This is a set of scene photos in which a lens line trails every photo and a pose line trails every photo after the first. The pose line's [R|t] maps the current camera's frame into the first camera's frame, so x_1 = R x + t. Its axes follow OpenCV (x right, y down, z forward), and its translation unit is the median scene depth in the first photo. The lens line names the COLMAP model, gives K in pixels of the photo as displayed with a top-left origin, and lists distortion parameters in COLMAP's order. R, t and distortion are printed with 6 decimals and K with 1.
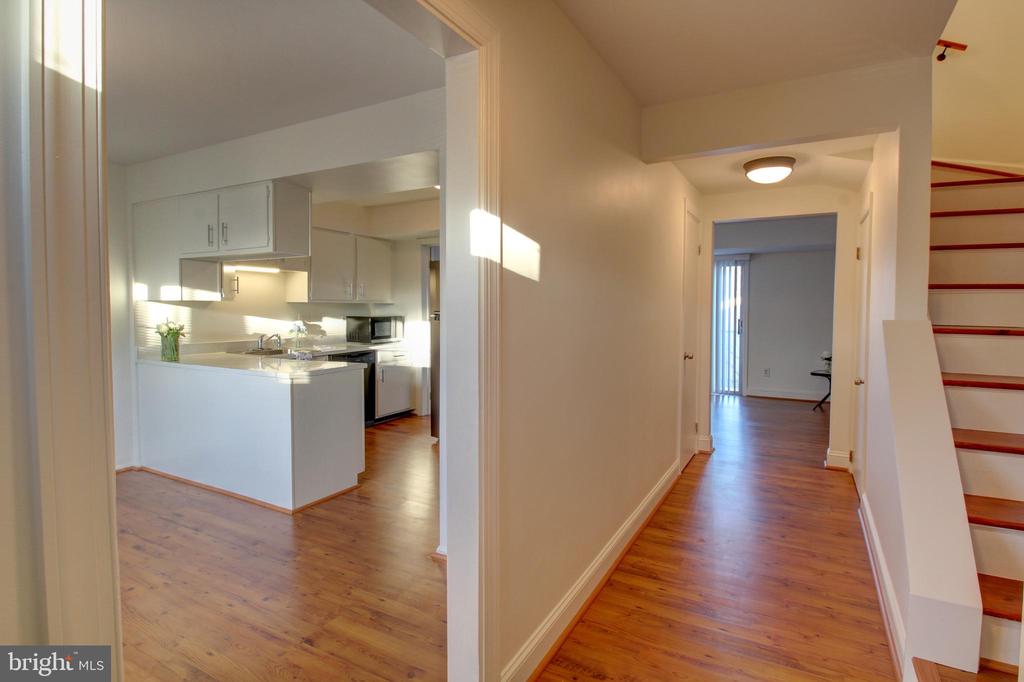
lens RADIAL K [[518.8, 0, 521.3], [0, 518.8, 324.0], [0, 0, 1]] dist [0.003120, -0.012210]
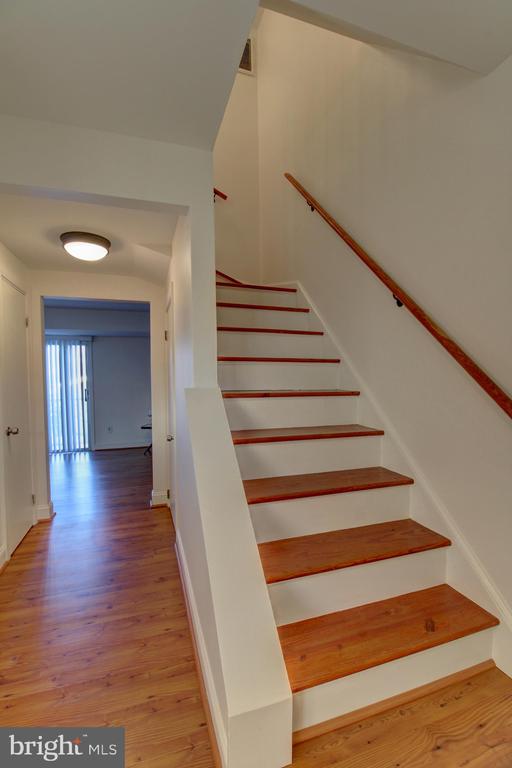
lens RADIAL K [[356.2, 0, 264.7], [0, 356.2, 390.9], [0, 0, 1]] dist [0.000719, -0.013198]
pose [[0.674121, -0.039238, 0.737578, 0.157764], [0.039339, 0.999078, 0.017195, -0.004947], [-0.737572, 0.017424, 0.675043, 0.225483]]
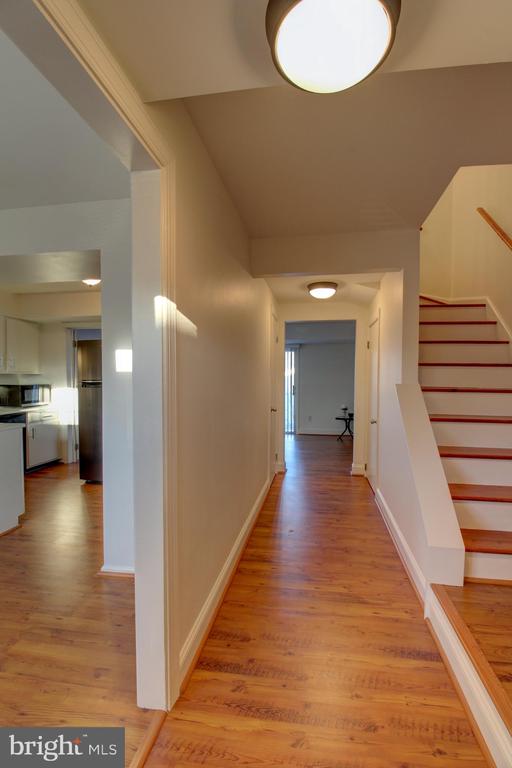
lens RADIAL K [[356.2, 0, 264.7], [0, 356.2, 390.9], [0, 0, 1]] dist [0.000719, -0.013198]
pose [[0.939429, -0.010935, 0.342570, -0.055422], [0.010161, 0.999940, 0.004054, 0.003009], [-0.342594, -0.000328, 0.939483, 0.037830]]
